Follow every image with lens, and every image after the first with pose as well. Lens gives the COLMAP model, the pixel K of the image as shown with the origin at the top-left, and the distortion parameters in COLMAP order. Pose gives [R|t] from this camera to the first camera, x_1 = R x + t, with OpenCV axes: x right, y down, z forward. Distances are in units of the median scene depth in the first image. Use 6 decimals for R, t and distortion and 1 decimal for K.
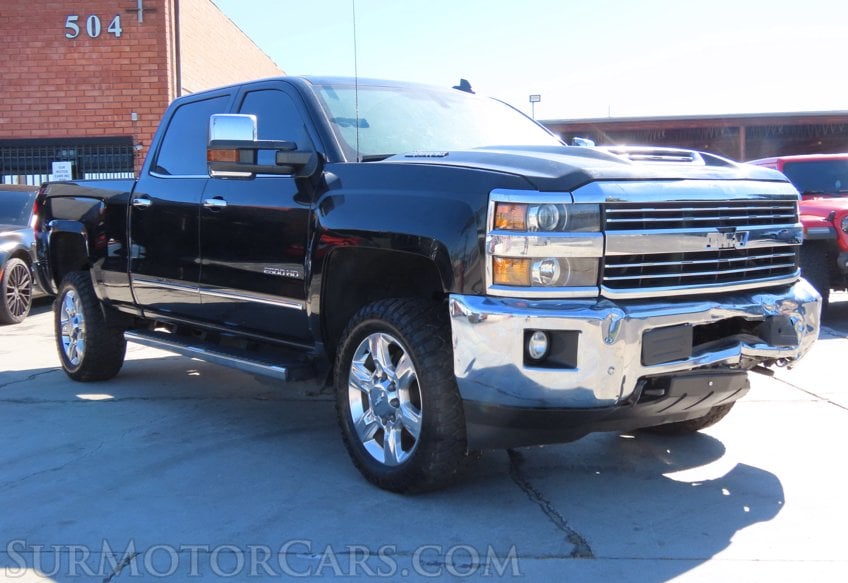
lens RADIAL K [[967.3, 0, 436.6], [0, 967.3, 324.0], [0, 0, 1]] dist [0.027116, 0.000000]
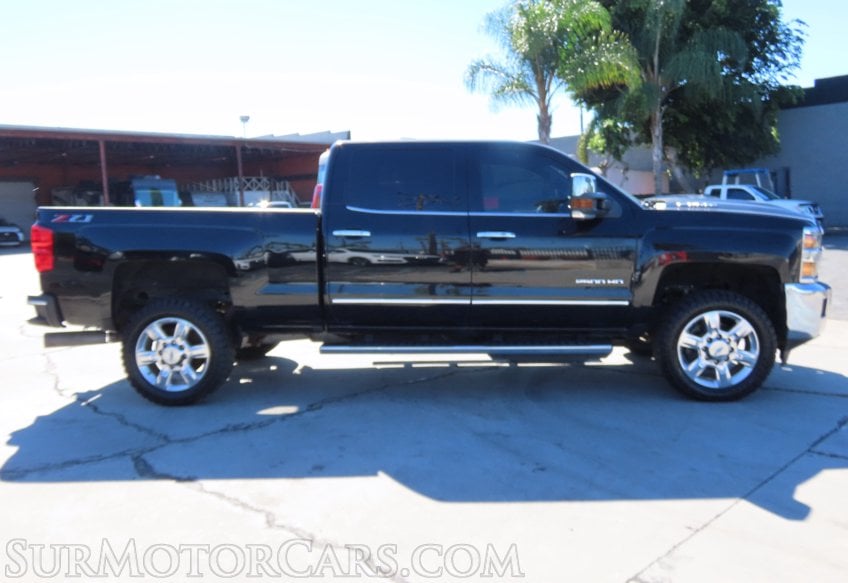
lens RADIAL K [[747.3, 0, 424.6], [0, 747.3, 290.2], [0, 0, 1]] dist [0.041852, 0.012020]
pose [[0.657143, -0.089851, 0.748392, -1.327346], [0.089402, 0.995152, 0.040975, -0.122508], [-0.748446, 0.039981, 0.661990, 0.488883]]
